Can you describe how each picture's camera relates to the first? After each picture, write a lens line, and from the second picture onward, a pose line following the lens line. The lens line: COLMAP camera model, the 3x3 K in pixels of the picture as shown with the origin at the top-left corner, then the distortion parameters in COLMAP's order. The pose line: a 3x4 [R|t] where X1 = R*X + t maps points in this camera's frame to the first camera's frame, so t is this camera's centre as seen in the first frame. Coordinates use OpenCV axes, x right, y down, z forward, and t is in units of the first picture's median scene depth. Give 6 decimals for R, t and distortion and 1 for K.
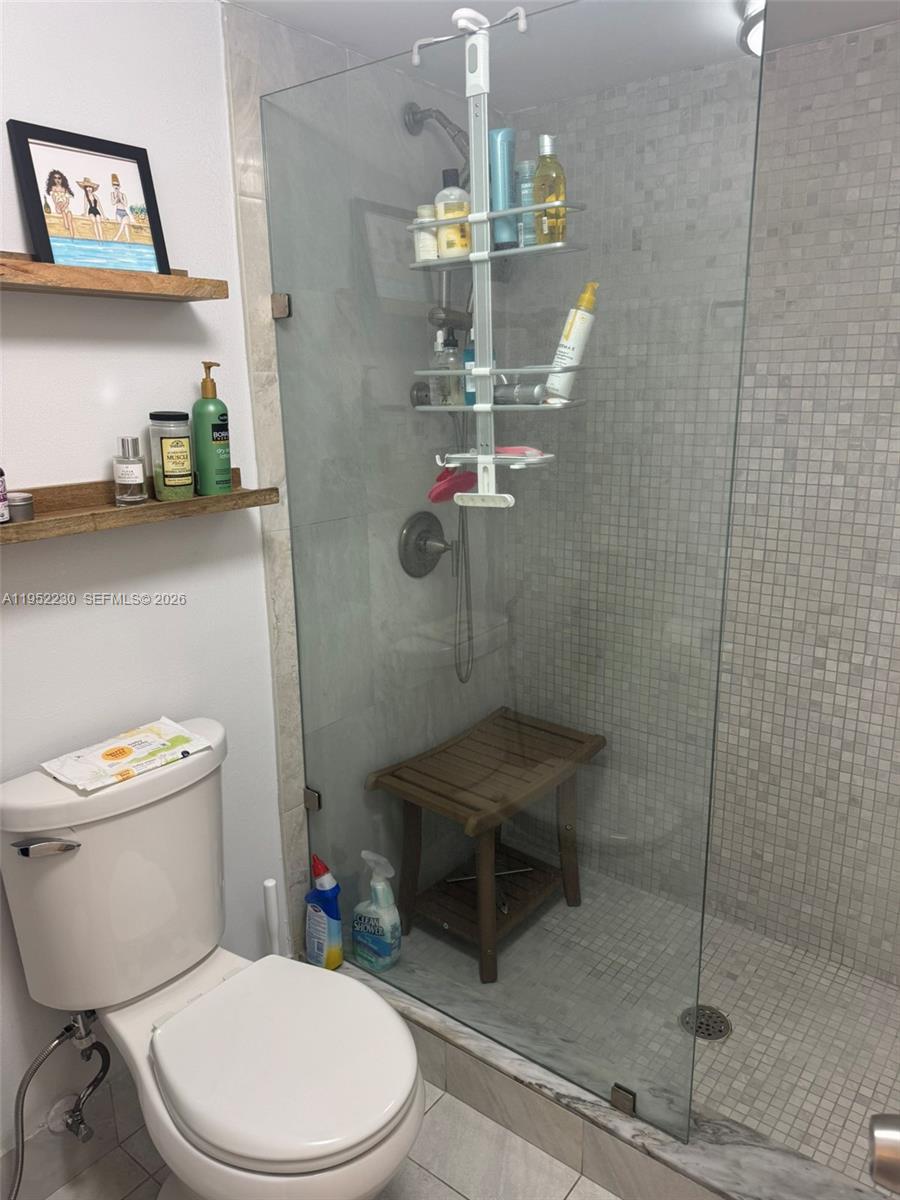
lens RADIAL K [[849.4, 0, 446.1], [0, 849.4, 608.2], [0, 0, 1]] dist [0.068080, -0.077943]
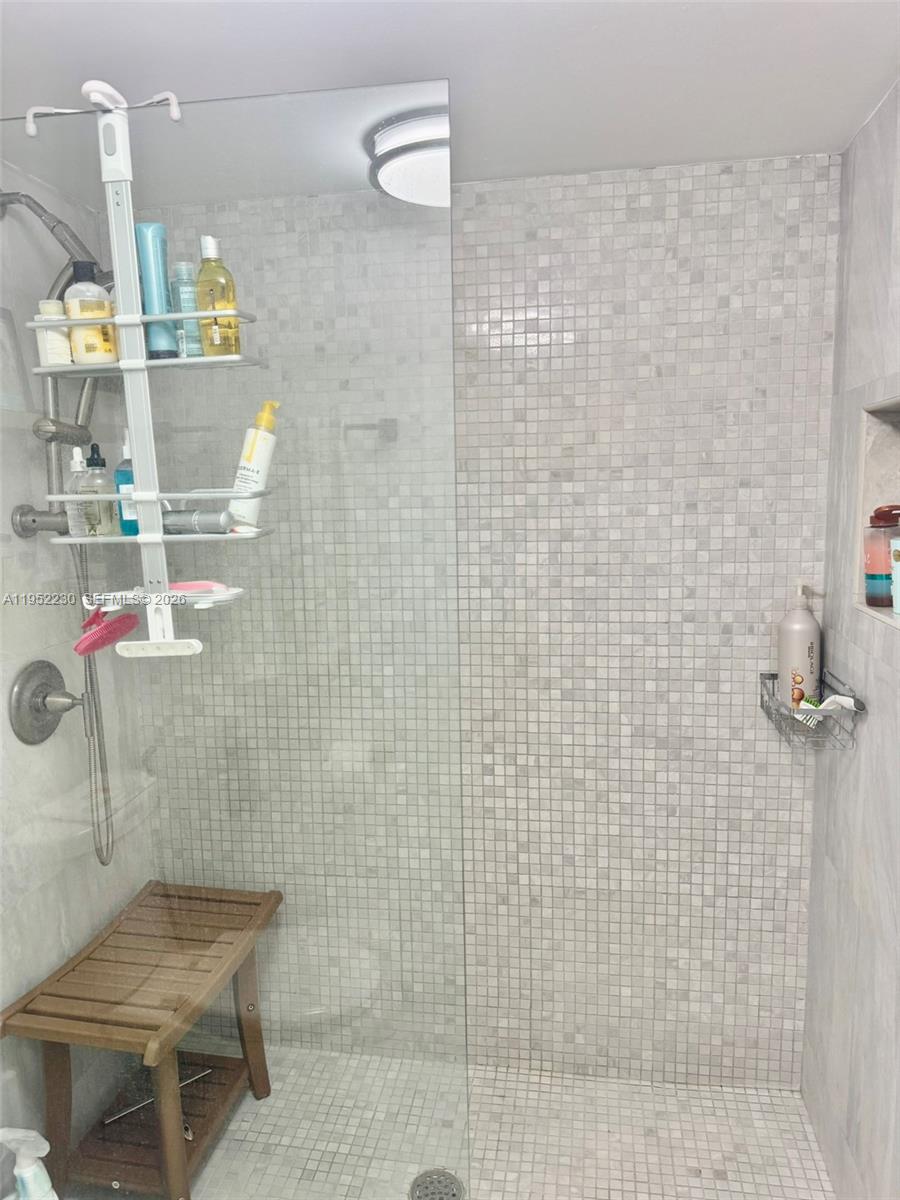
lens RADIAL K [[849.4, 0, 418.7], [0, 849.4, 608.8], [0, 0, 1]] dist [0.068080, -0.077943]
pose [[0.876501, -0.077906, 0.475055, -0.102262], [0.134222, 0.987235, -0.085746, -0.049733], [-0.462311, 0.138919, 0.875769, 0.130059]]
